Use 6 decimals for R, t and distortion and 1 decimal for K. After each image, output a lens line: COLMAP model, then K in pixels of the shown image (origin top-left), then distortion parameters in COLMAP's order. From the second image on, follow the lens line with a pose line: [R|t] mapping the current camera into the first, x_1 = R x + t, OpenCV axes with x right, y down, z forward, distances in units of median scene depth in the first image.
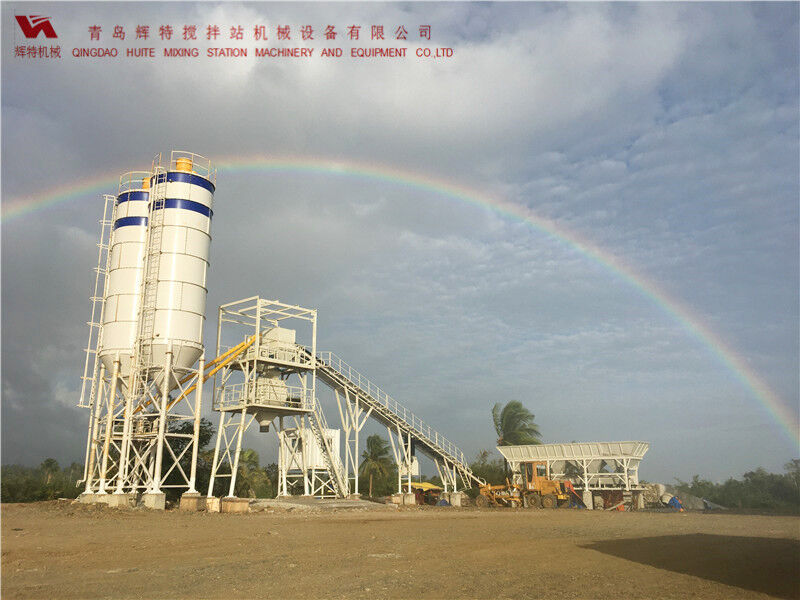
lens RADIAL K [[723.6, 0, 400.0], [0, 723.6, 300.0], [0, 0, 1]] dist [0.015693, -0.006296]
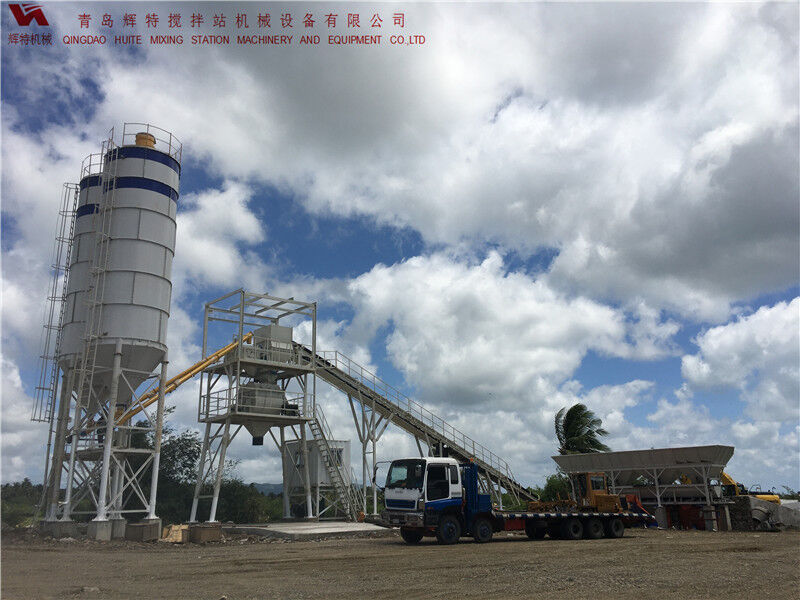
lens RADIAL K [[723.6, 0, 400.0], [0, 723.6, 300.0], [0, 0, 1]] dist [0.015693, -0.006296]
pose [[0.991850, -0.046838, -0.118489, 0.088958], [0.045010, 0.998823, -0.018054, 0.030617], [0.119195, 0.012574, 0.992791, 0.147993]]
